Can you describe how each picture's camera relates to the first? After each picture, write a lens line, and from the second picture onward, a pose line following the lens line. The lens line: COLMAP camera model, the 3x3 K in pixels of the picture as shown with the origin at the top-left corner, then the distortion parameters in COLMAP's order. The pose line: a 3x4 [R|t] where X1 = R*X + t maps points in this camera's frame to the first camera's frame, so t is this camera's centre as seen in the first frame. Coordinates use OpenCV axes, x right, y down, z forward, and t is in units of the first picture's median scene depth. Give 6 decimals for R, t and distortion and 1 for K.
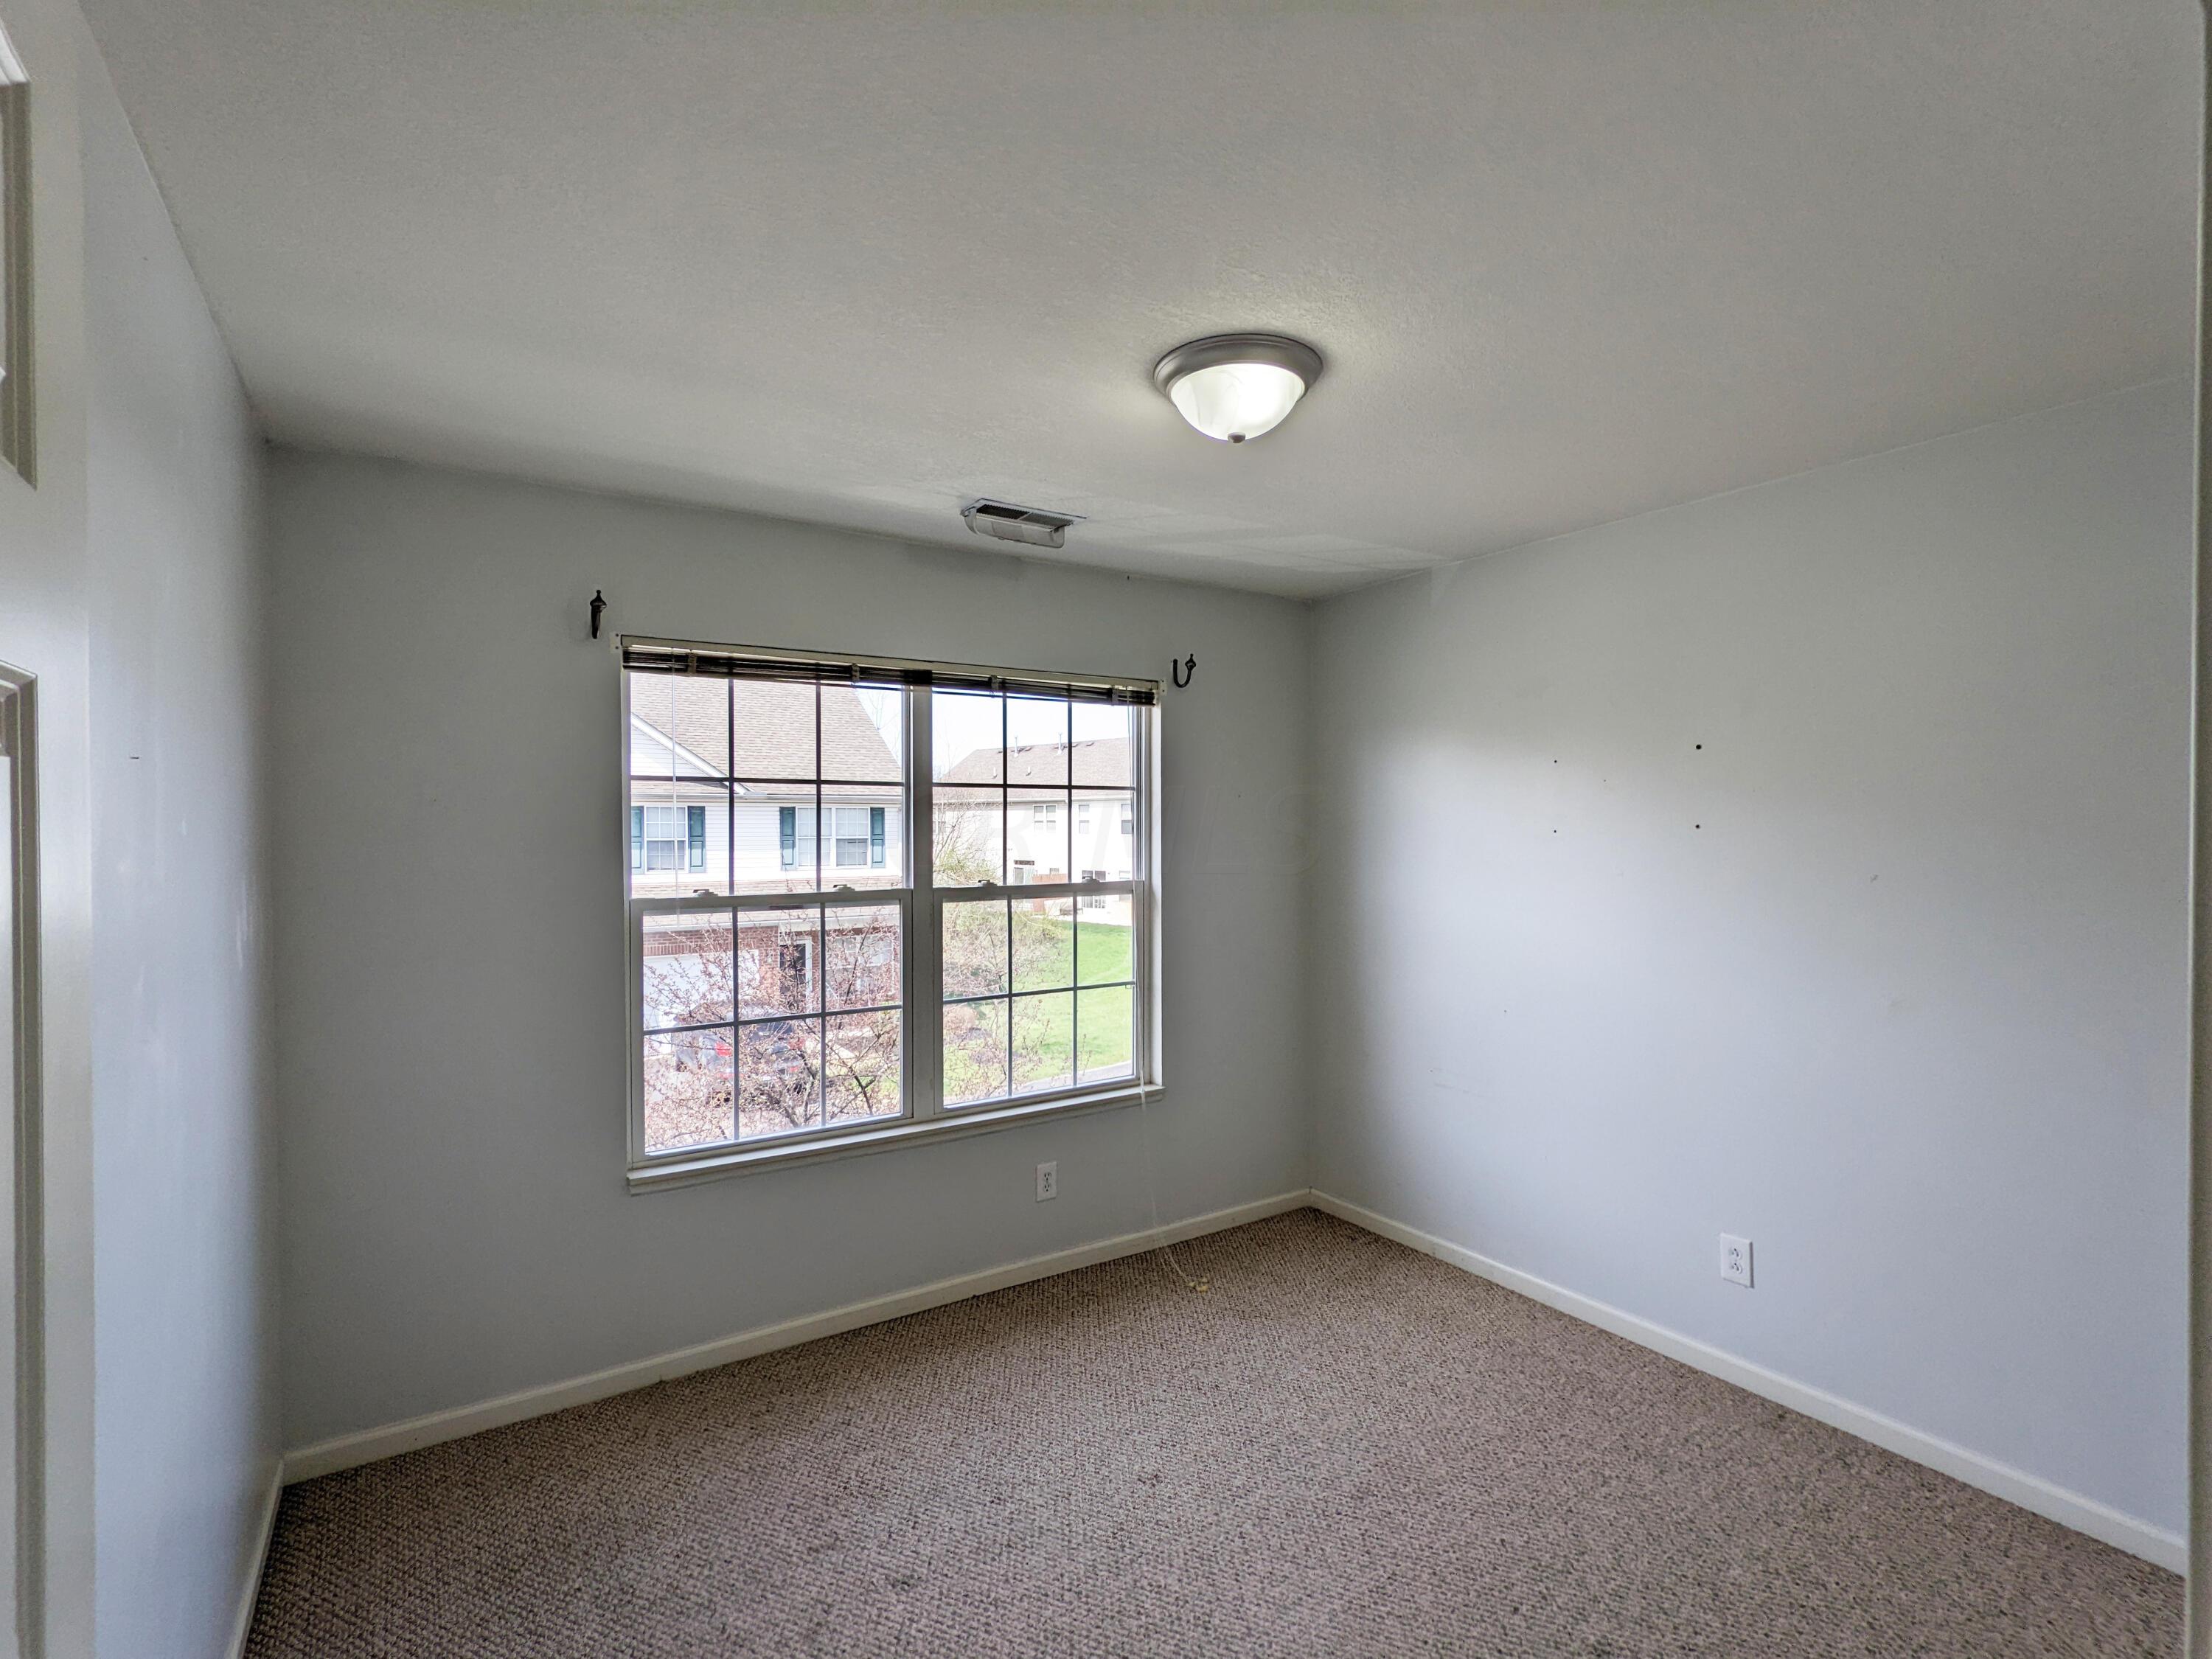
lens RADIAL K [[1042.6, 0, 1114.9], [0, 1042.6, 834.4], [0, 0, 1]] dist [-0.002683, -0.000265]
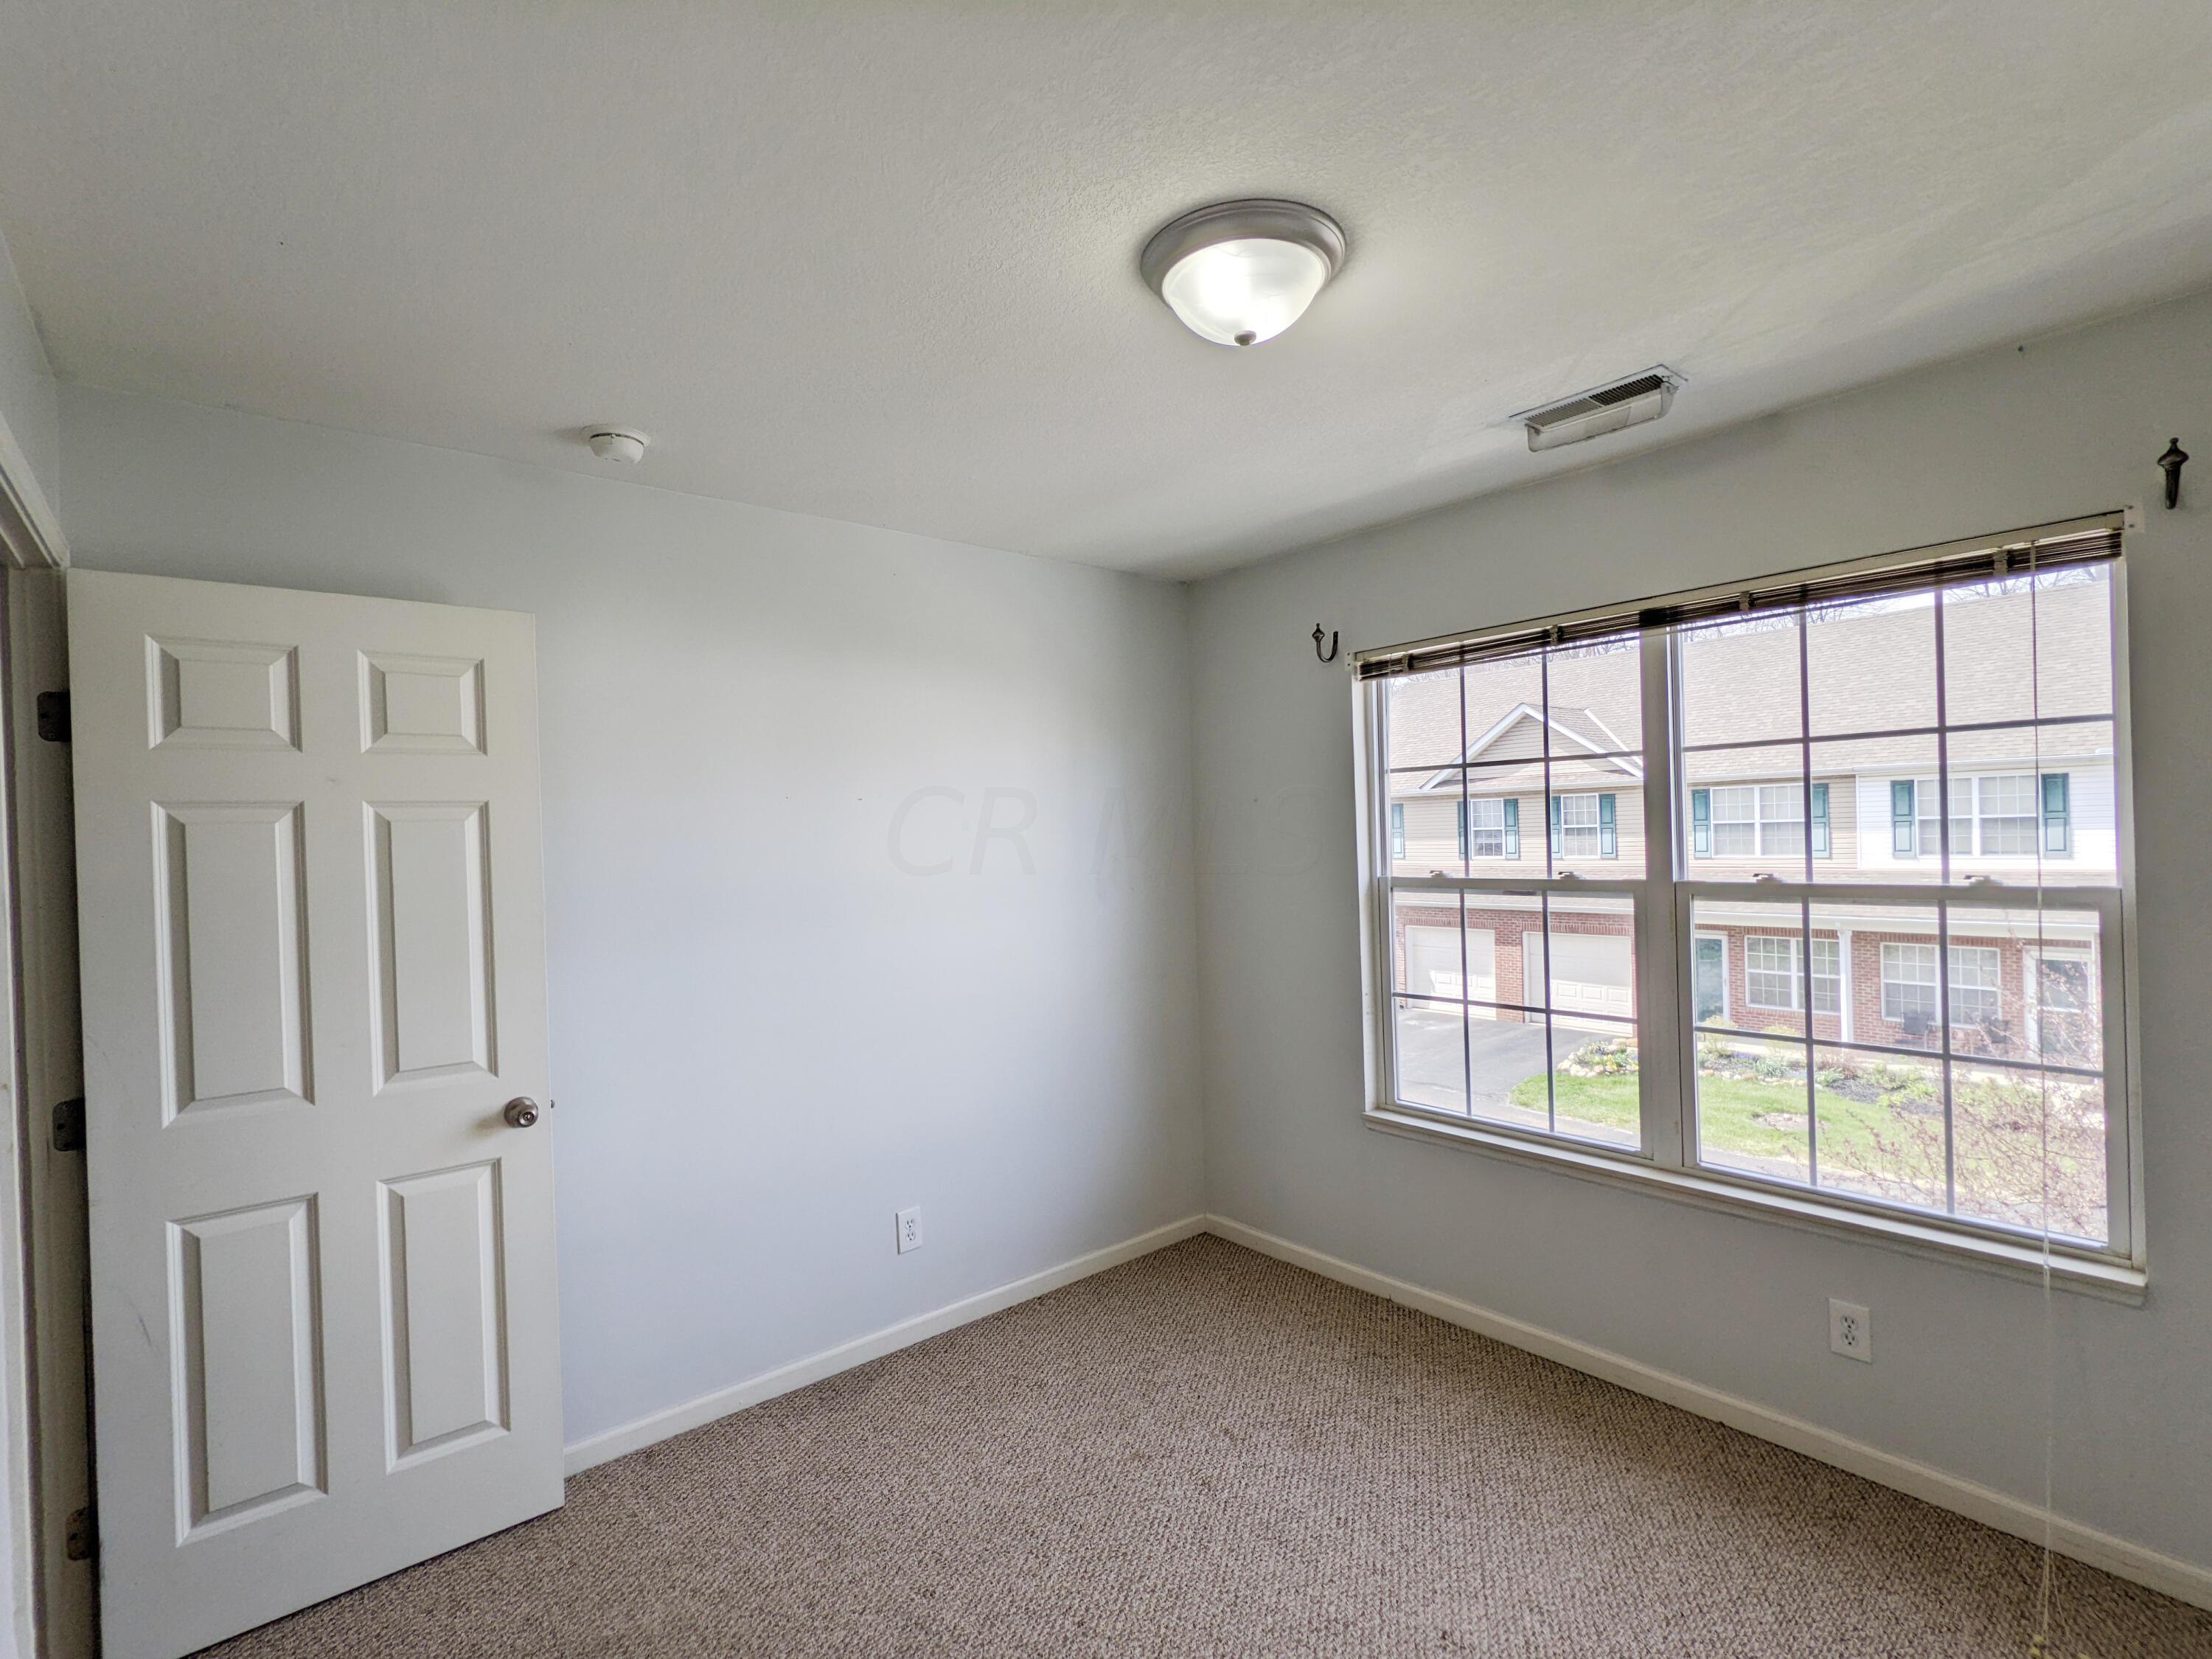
lens RADIAL K [[1042.6, 0, 1114.0], [0, 1042.6, 833.6], [0, 0, 1]] dist [-0.002683, -0.000265]
pose [[0.135092, 0.001148, -0.990832, 0.549509], [0.020483, 0.999782, 0.003951, 0.003879], [0.990621, -0.020829, 0.135039, 0.468619]]
